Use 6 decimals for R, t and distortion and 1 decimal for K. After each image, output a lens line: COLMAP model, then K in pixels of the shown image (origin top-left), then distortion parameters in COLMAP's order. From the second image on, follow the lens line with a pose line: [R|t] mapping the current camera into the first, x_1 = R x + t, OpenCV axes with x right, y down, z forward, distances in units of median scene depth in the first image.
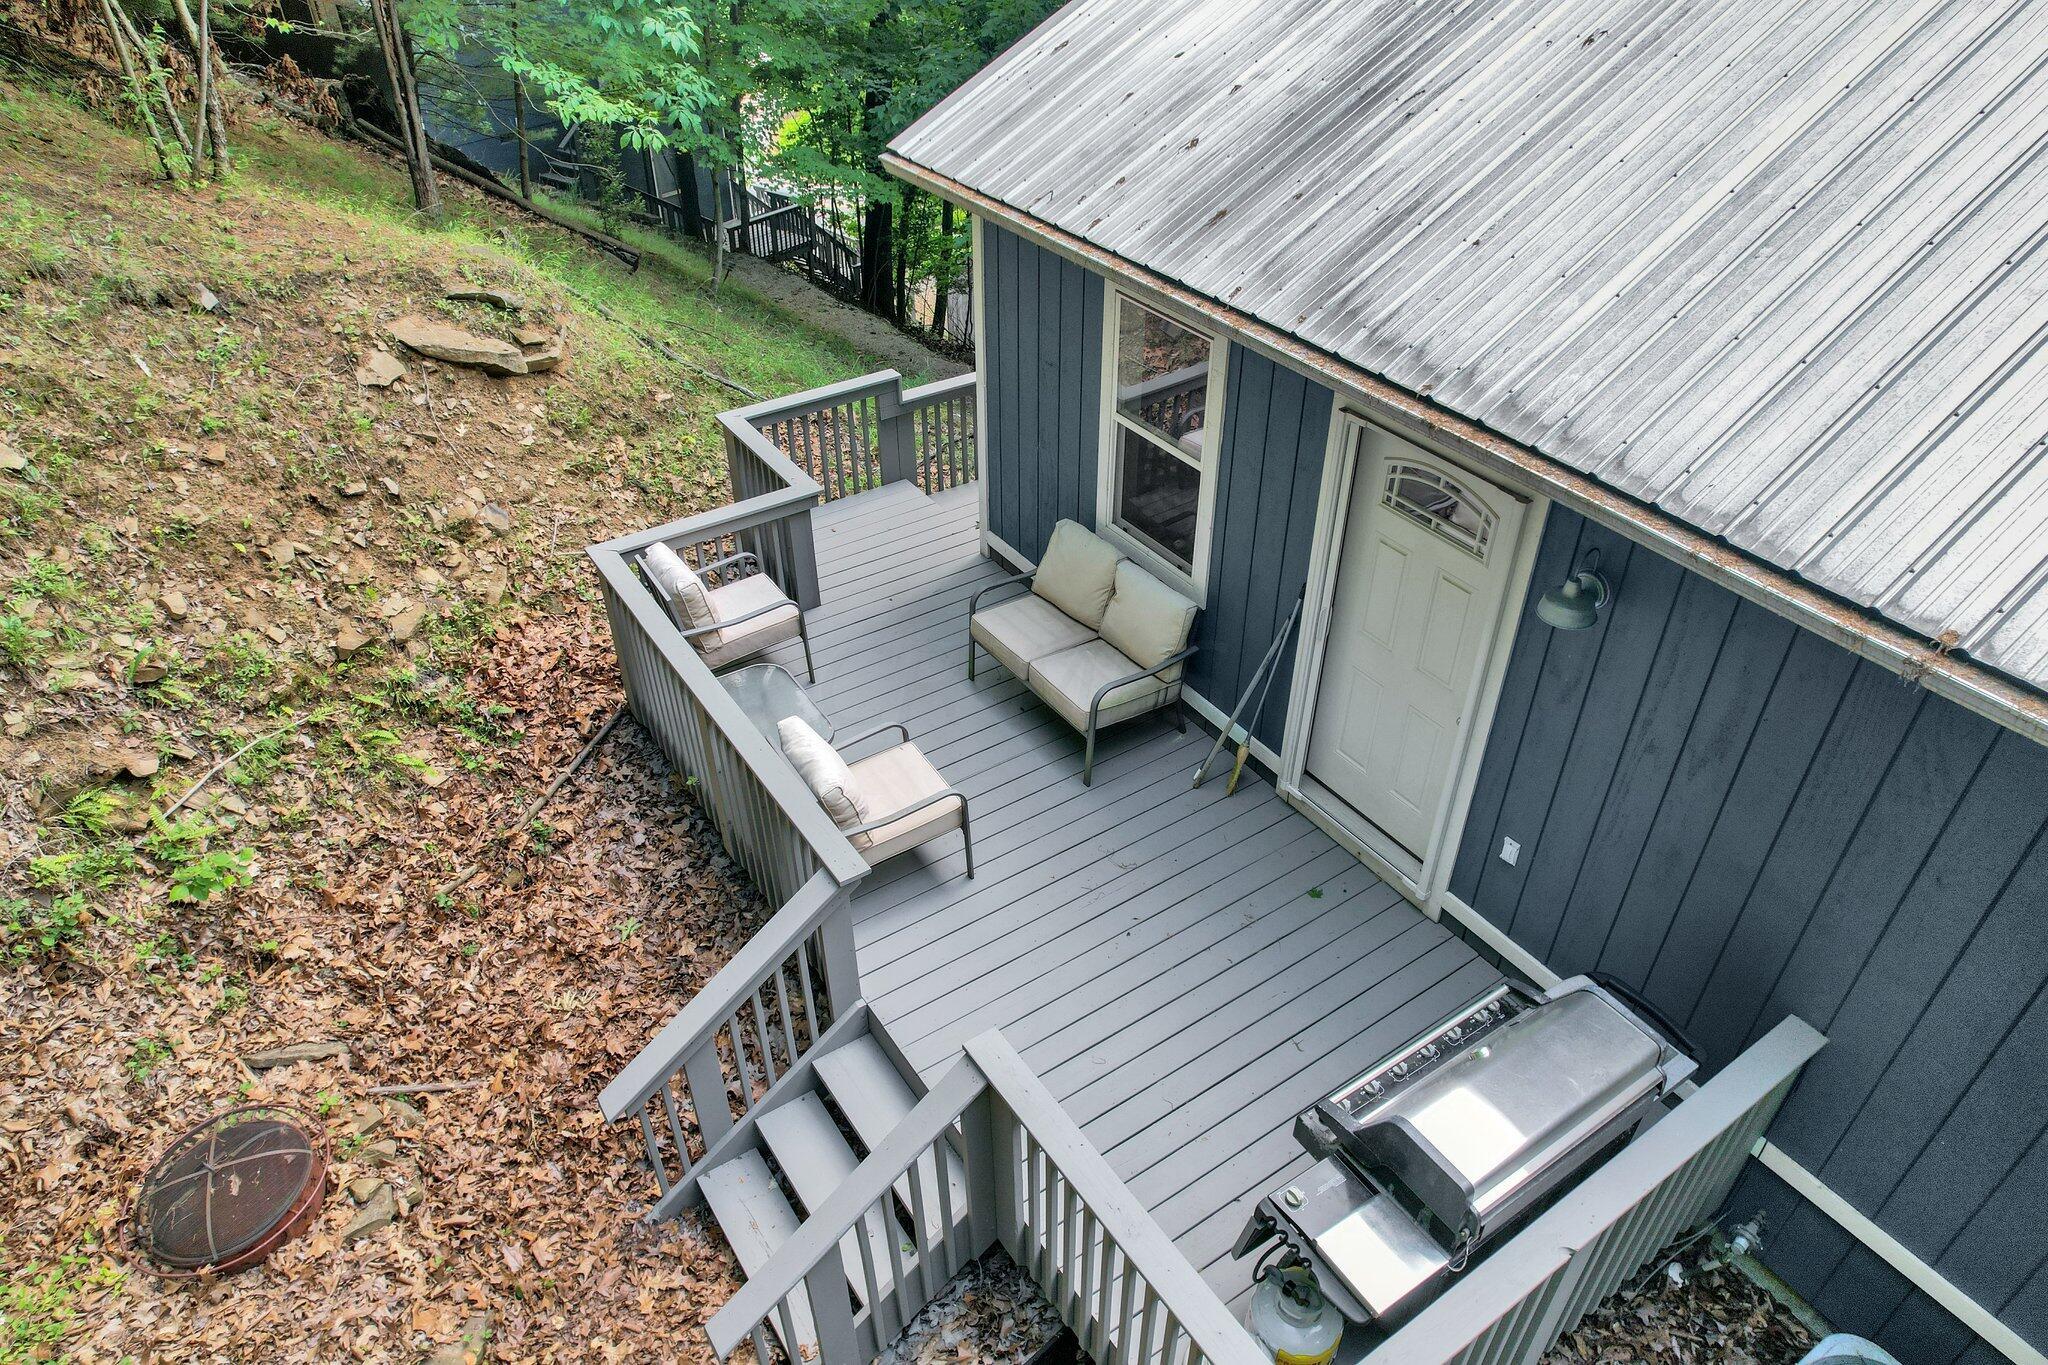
lens RADIAL K [[1304.1, 0, 1032.2], [0, 1304.1, 670.0], [0, 0, 1]] dist [-0.007454, 0.009025]
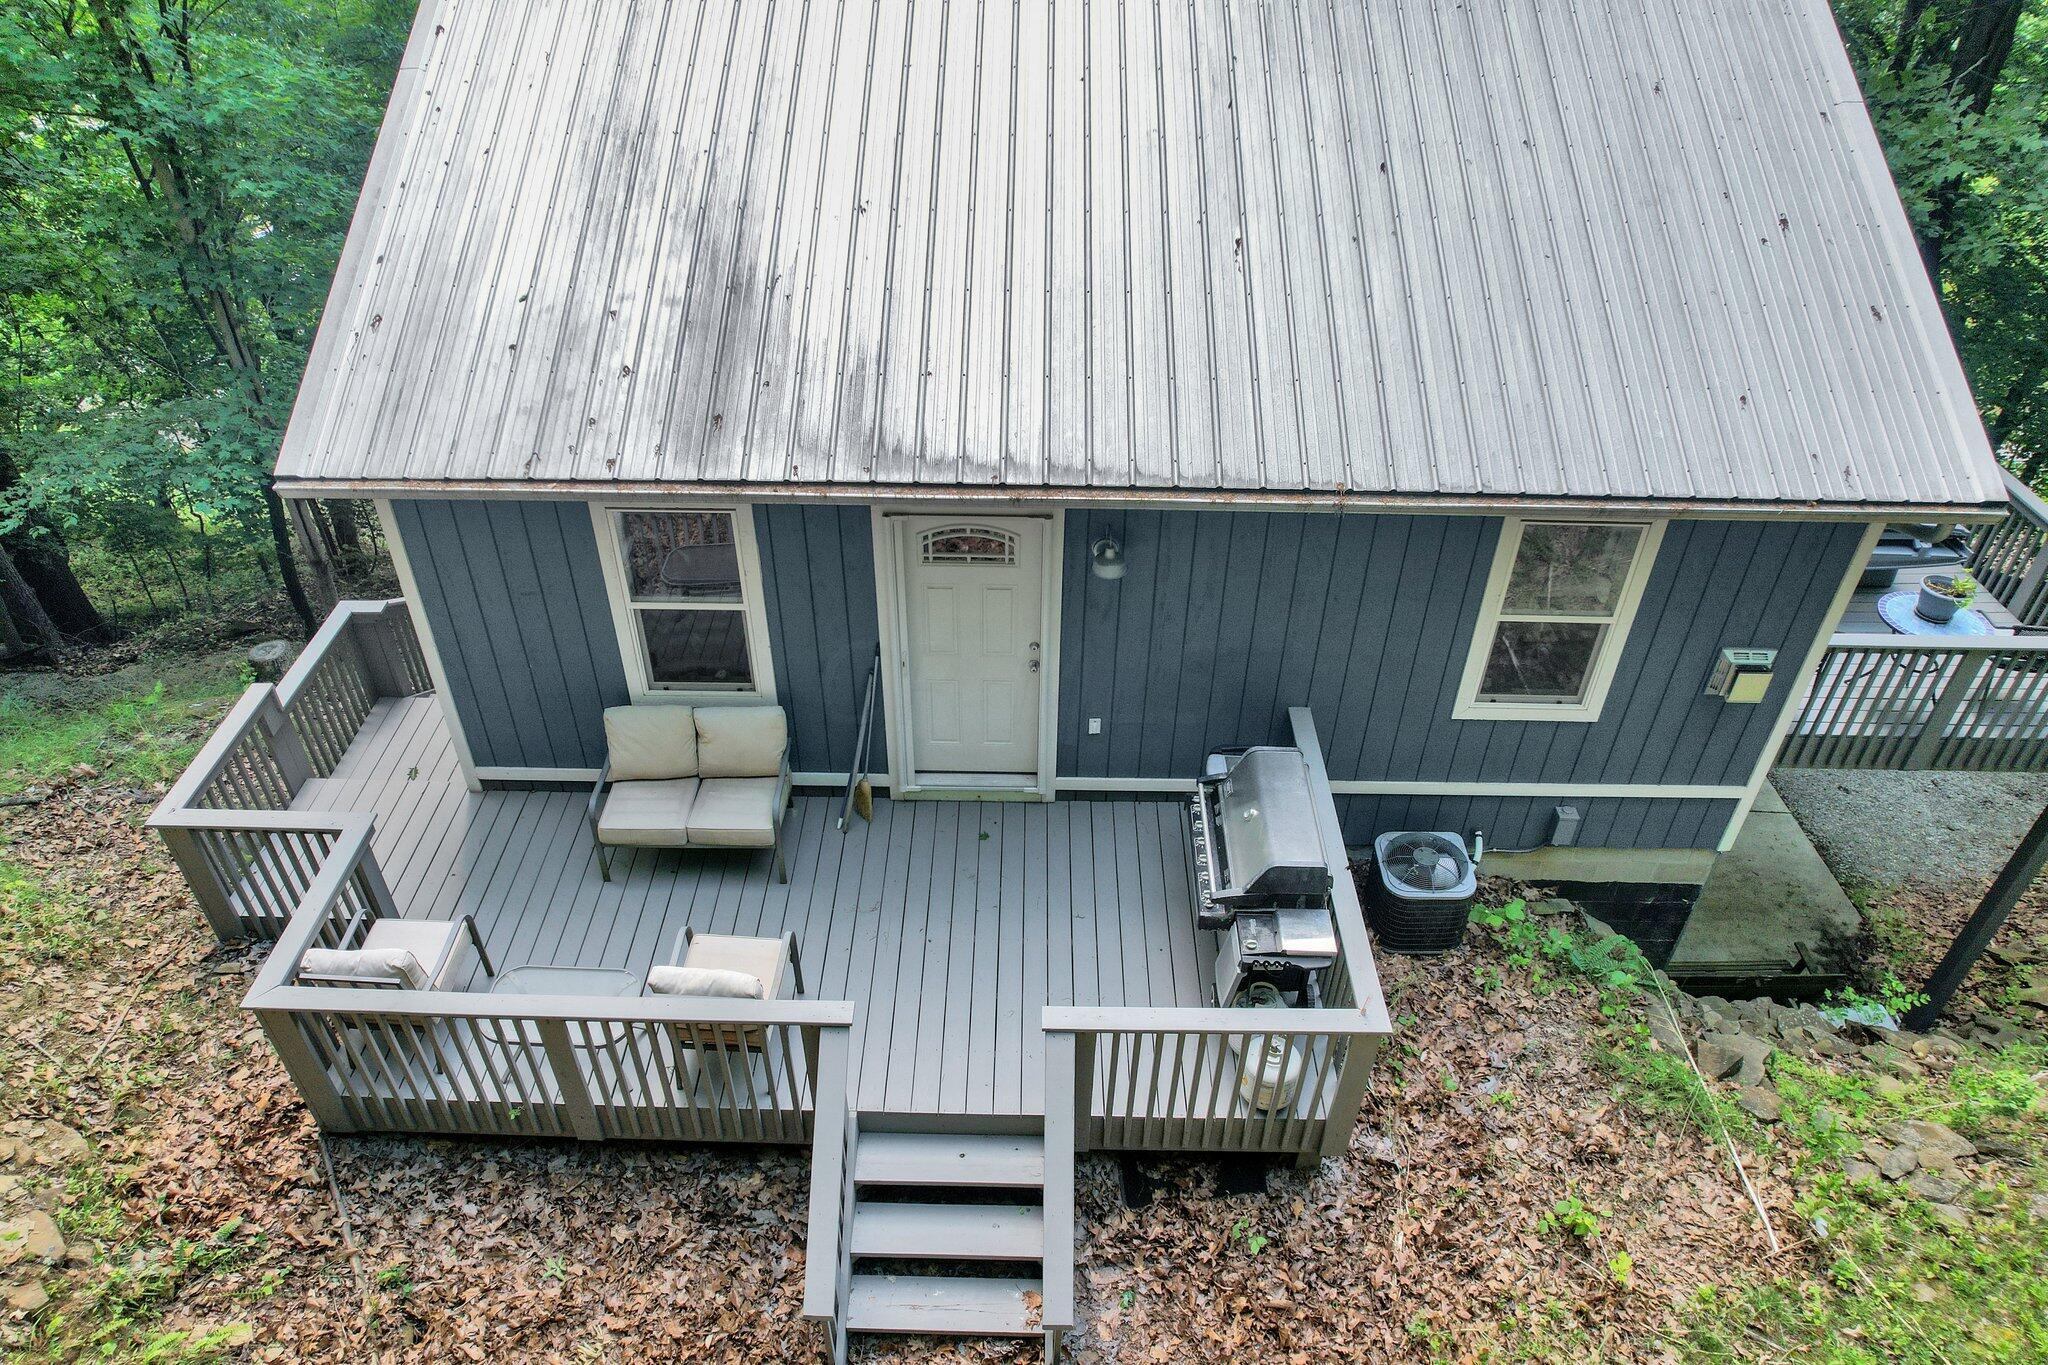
lens RADIAL K [[1304.1, 0, 1017.4], [0, 1304.1, 696.1], [0, 0, 1]] dist [-0.007454, 0.009025]
pose [[0.579493, -0.506336, 0.638602, -0.566277], [0.485257, 0.843911, 0.228781, -0.249785], [-0.654763, 0.177309, 0.734743, -0.048944]]
